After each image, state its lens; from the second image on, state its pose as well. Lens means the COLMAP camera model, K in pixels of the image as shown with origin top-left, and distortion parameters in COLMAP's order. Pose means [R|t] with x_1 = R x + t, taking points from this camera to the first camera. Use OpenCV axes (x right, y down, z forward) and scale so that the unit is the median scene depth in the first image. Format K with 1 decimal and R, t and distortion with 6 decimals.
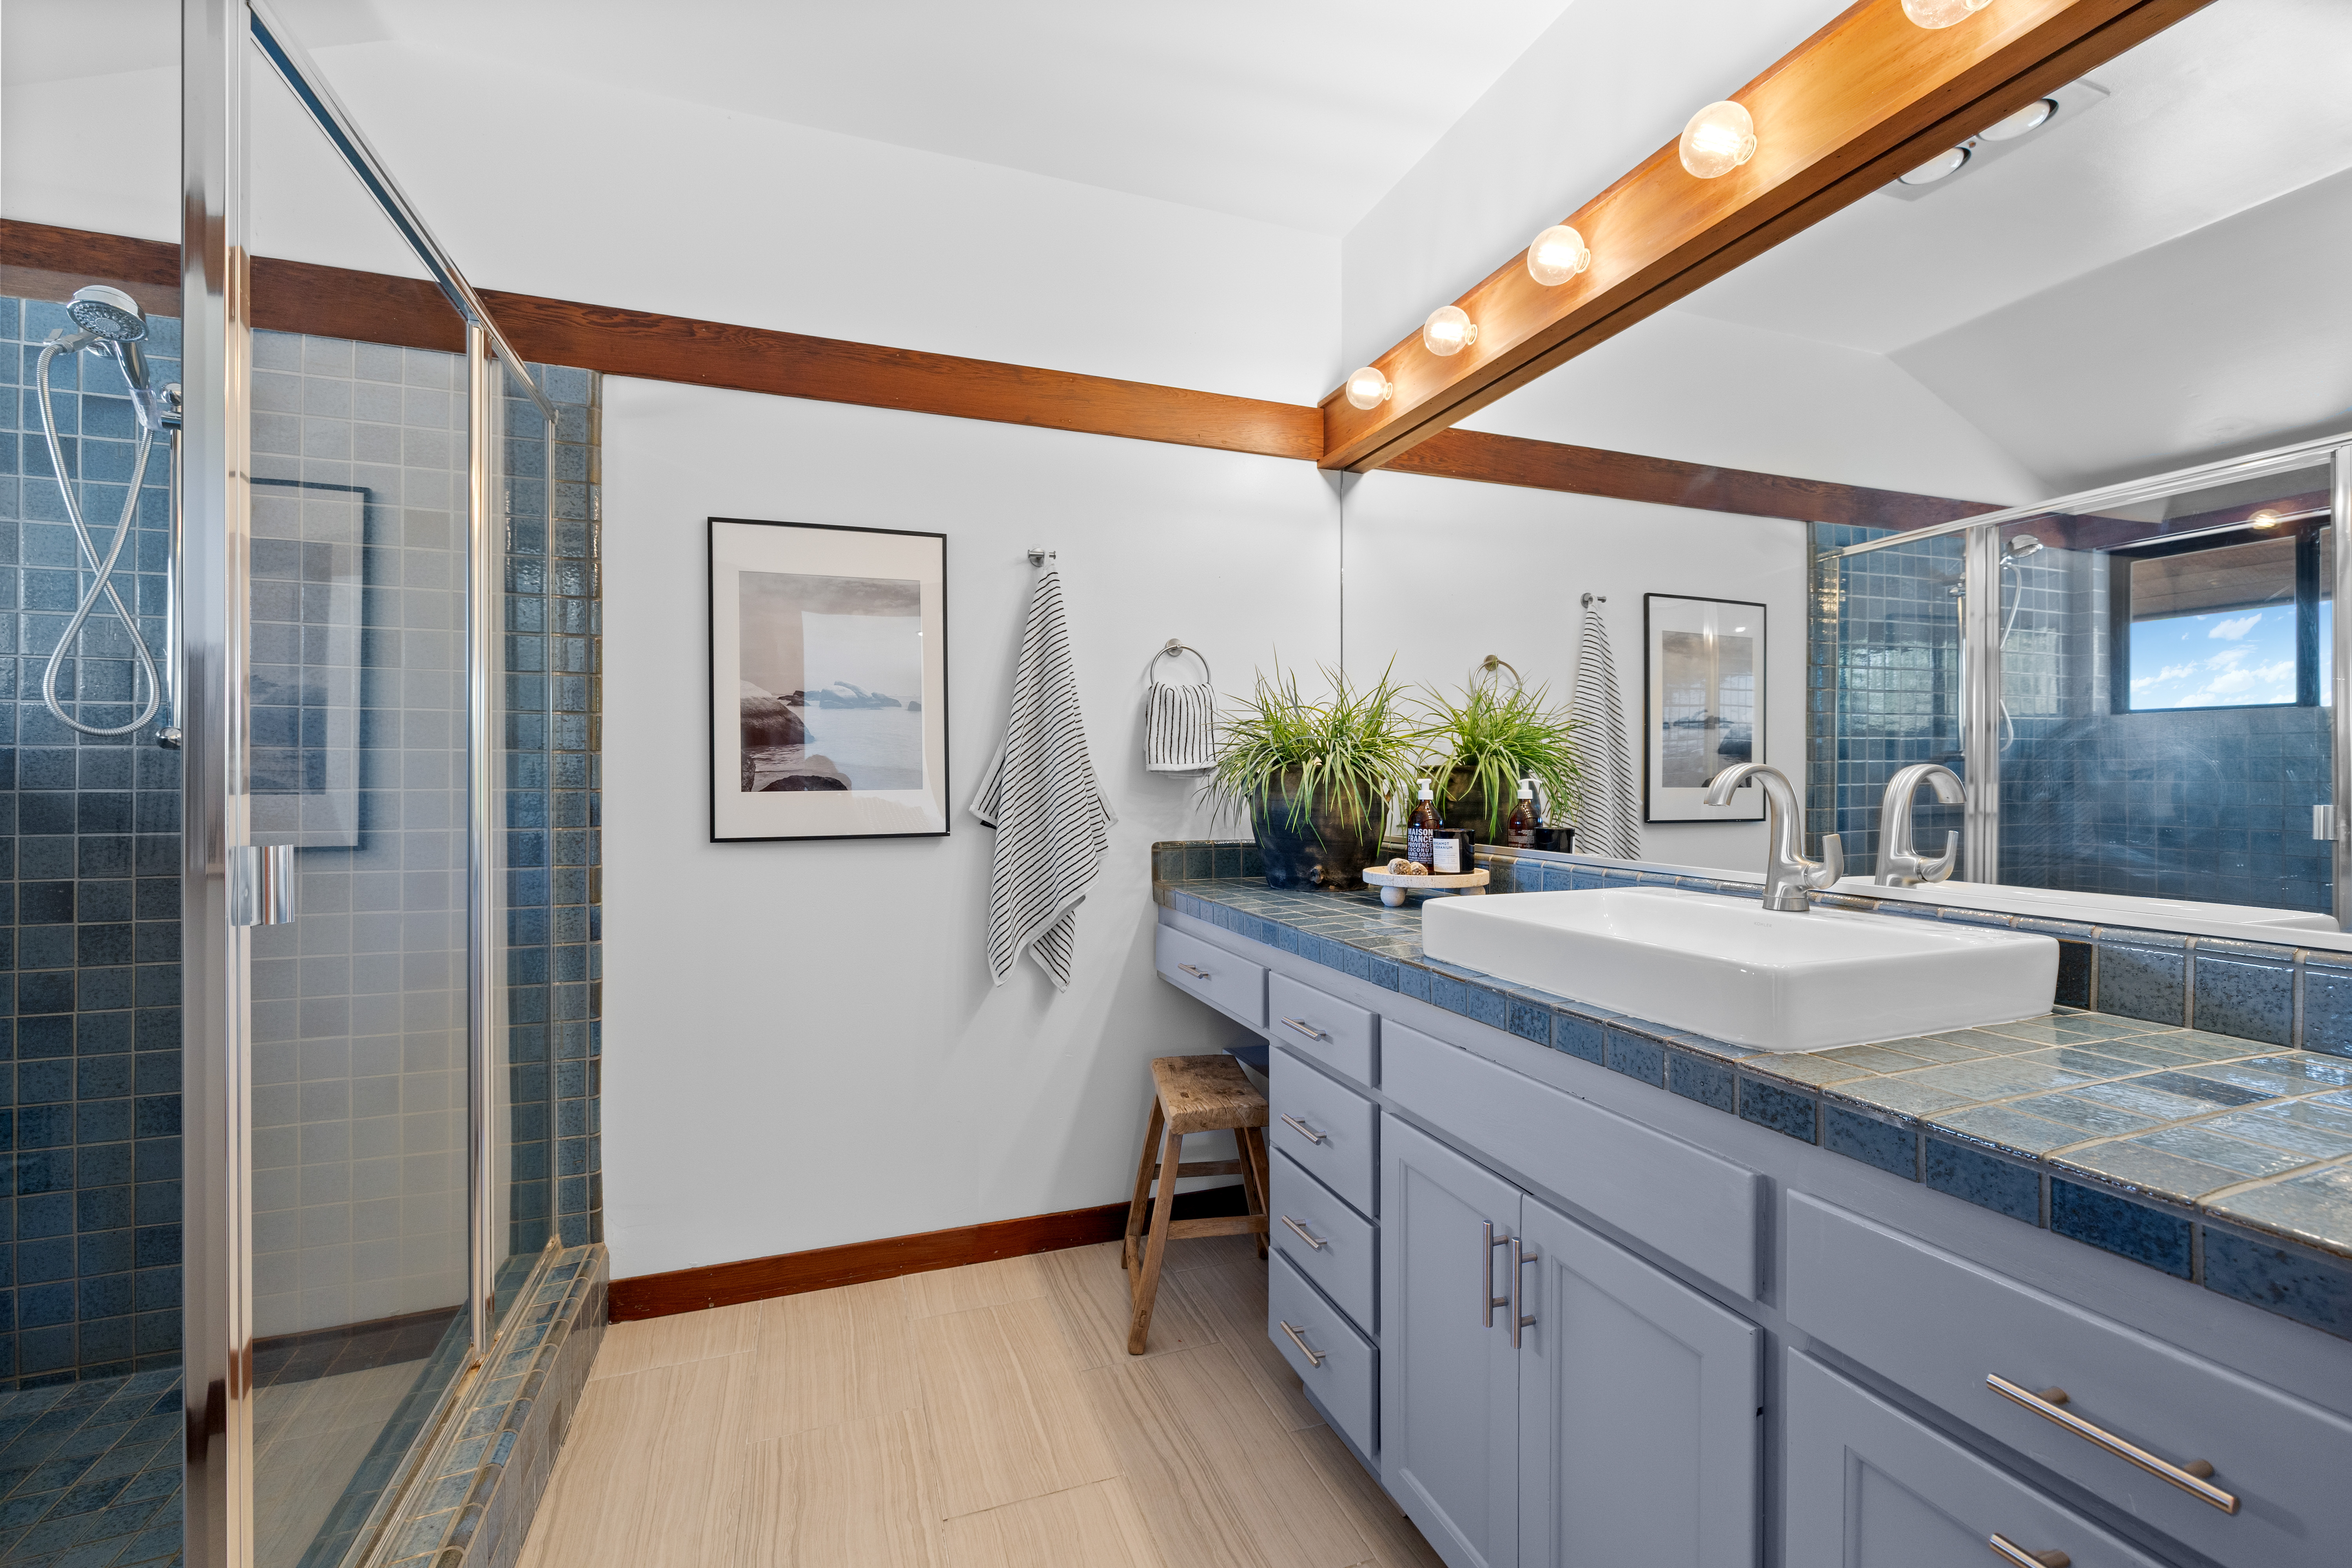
lens RADIAL K [[985.5, 0, 1166.6], [0, 985.5, 776.2], [0, 0, 1]] dist [0.005014, -0.001285]
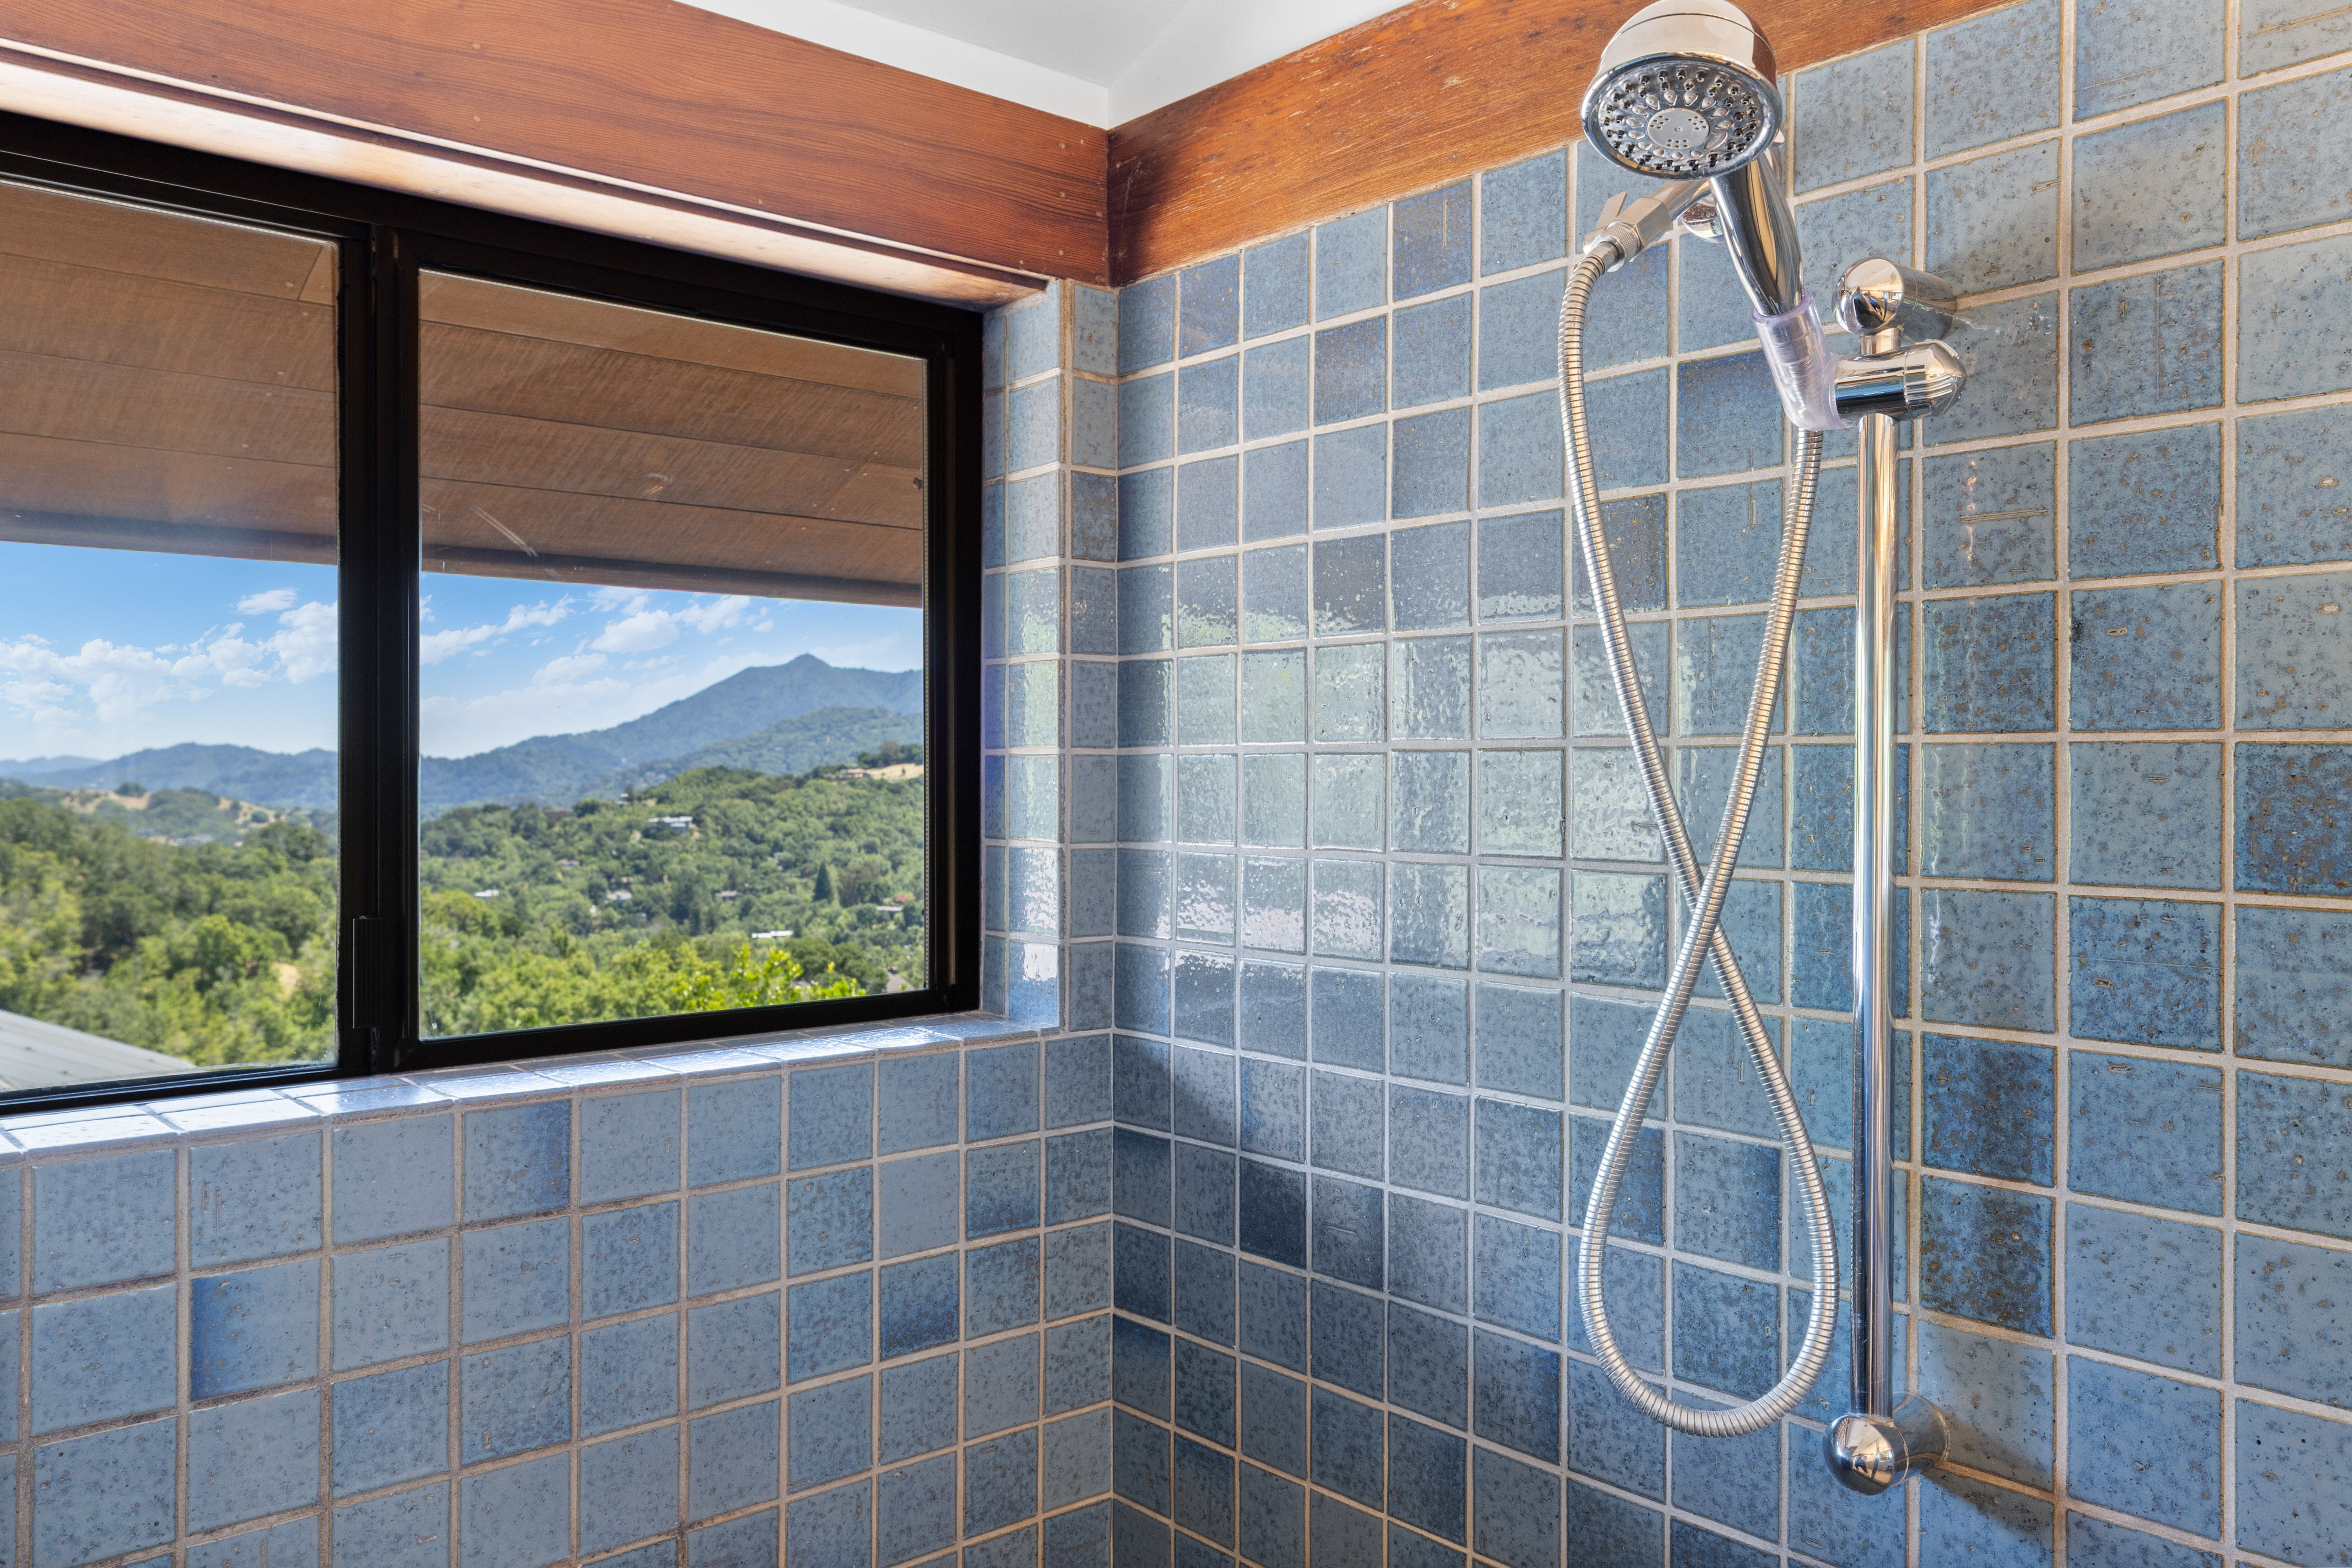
lens RADIAL K [[1796.9, 0, 1172.1], [0, 1796.9, 773.7], [0, 0, 1]] dist [0.016227, 0.002264]
pose [[0.372512, -0.000953, -0.928027, -0.584354], [0.005003, 0.999987, 0.000982, -0.247034], [0.928014, -0.005009, 0.372512, 0.610028]]
